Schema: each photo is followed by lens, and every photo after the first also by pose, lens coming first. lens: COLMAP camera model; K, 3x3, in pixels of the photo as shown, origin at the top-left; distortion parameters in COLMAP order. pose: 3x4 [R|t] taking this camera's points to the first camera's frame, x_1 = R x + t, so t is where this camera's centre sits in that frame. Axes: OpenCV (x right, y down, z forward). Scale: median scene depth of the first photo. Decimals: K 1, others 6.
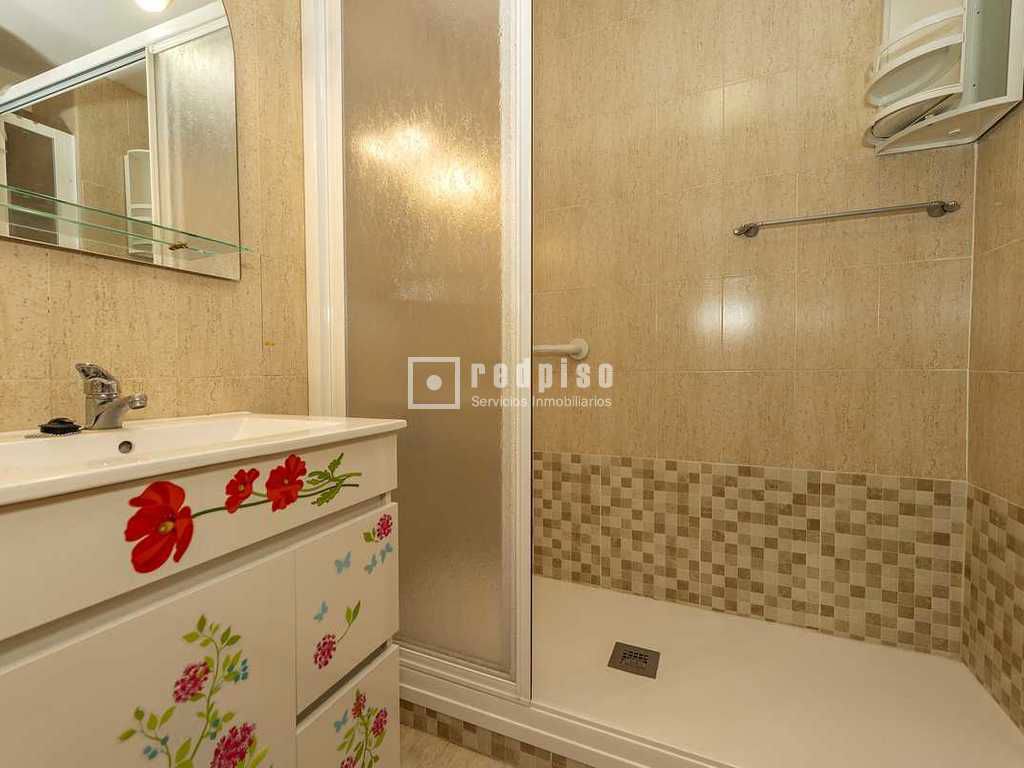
lens RADIAL K [[455.2, 0, 510.7], [0, 455.2, 383.3], [0, 0, 1]] dist [0.011281, -0.003959]
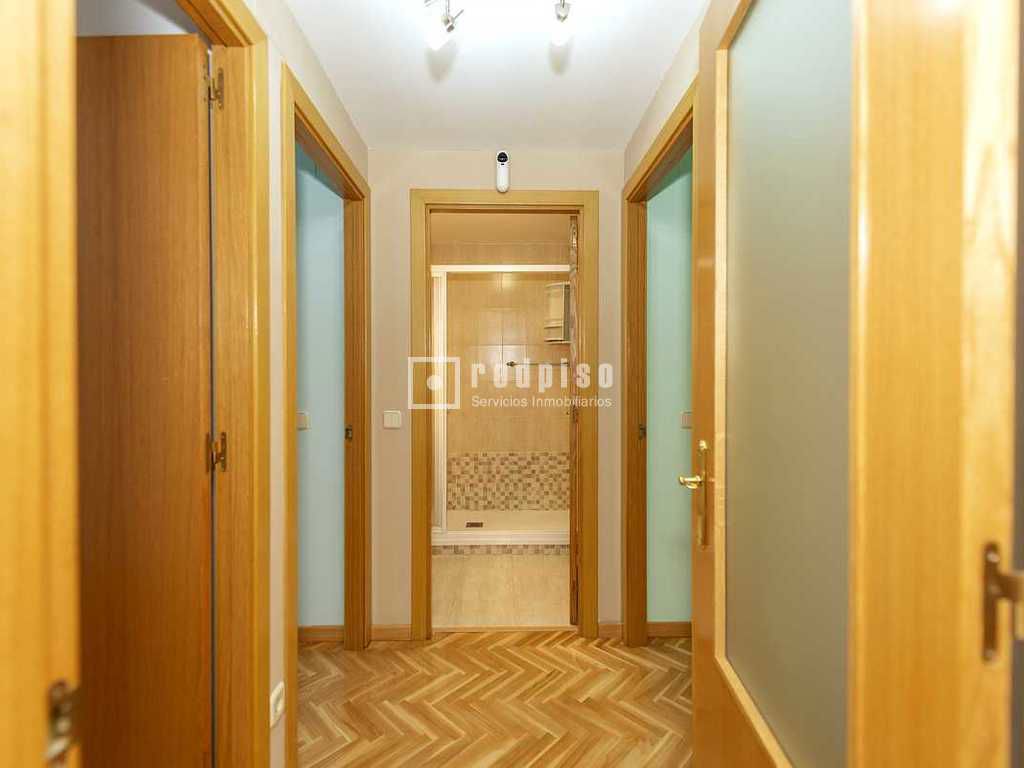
lens RADIAL K [[455.2, 0, 515.1], [0, 455.2, 381.5], [0, 0, 1]] dist [0.011281, -0.003959]
pose [[0.902192, -0.004832, 0.431308, -0.591283], [0.012501, 0.999810, -0.014947, -0.187357], [-0.431154, 0.018877, 0.902081, -1.371924]]
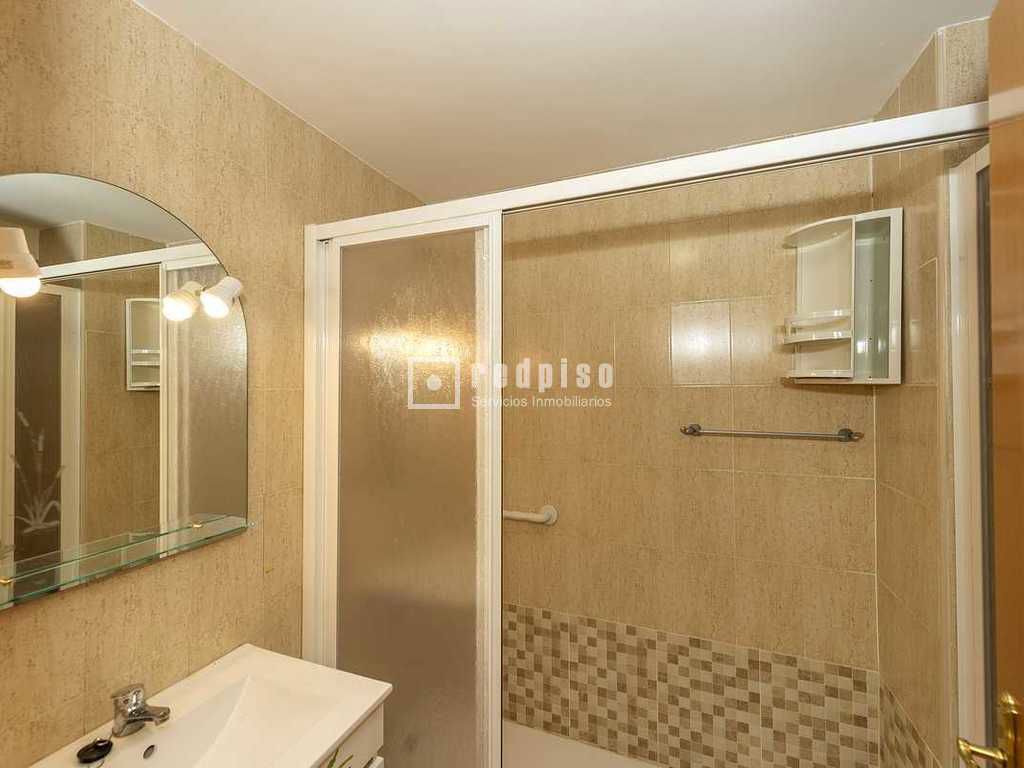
lens RADIAL K [[455.2, 0, 511.8], [0, 455.2, 381.0], [0, 0, 1]] dist [0.011281, -0.003959]
pose [[0.999407, 0.001720, 0.034387, 0.023542], [-0.000190, 0.999012, -0.044447, -0.393562], [-0.034430, 0.044414, 0.998420, -0.130970]]
